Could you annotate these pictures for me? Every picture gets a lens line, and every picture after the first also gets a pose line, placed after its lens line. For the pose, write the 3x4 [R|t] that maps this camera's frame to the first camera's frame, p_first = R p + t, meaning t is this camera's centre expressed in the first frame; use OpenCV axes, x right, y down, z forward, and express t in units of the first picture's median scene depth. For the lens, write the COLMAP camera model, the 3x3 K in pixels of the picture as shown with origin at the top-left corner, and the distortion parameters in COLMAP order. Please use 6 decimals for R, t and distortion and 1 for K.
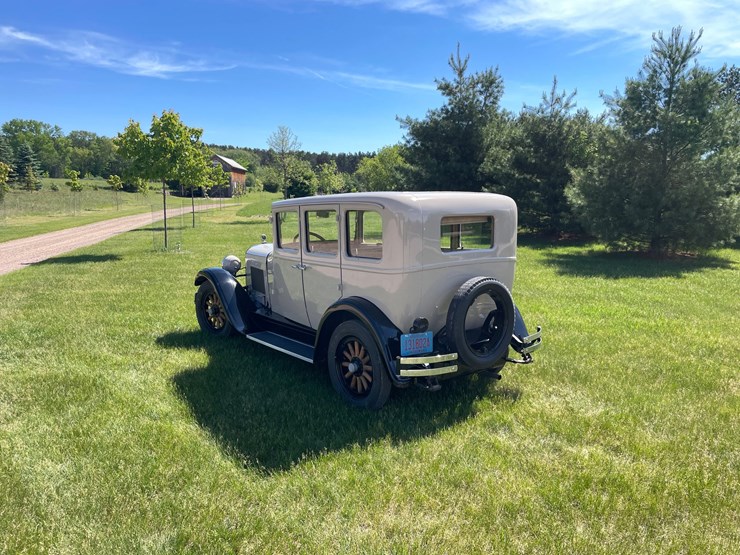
lens RADIAL K [[559.8, 0, 377.5], [0, 559.8, 276.9], [0, 0, 1]] dist [0.102498, -0.138381]
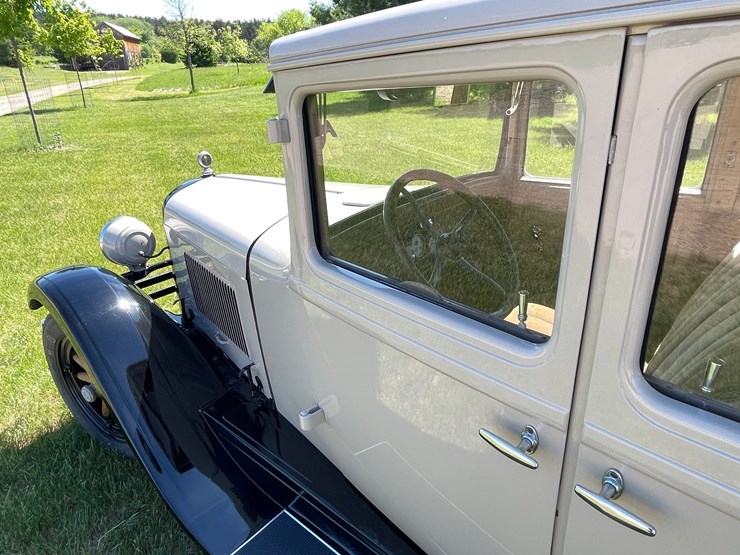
lens RADIAL K [[486.4, 0, 368.8], [0, 486.4, 281.5], [0, 0, 1]] dist [-0.003796, -0.000445]
pose [[0.984750, -0.089370, 0.149268, -0.032625], [0.045016, 0.959647, 0.277581, -0.016577], [-0.168052, -0.266628, 0.949035, 0.140741]]
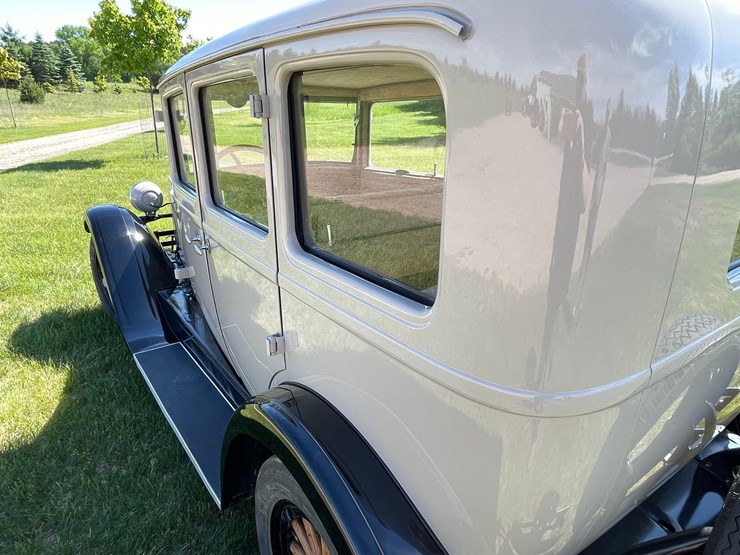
lens RADIAL K [[486.4, 0, 368.8], [0, 486.4, 281.5], [0, 0, 1]] dist [-0.003796, -0.000445]
pose [[0.998775, 0.028156, -0.040680, -0.001130], [-0.018985, 0.977432, 0.210395, -0.010044], [0.045685, -0.209365, 0.976770, 0.105088]]
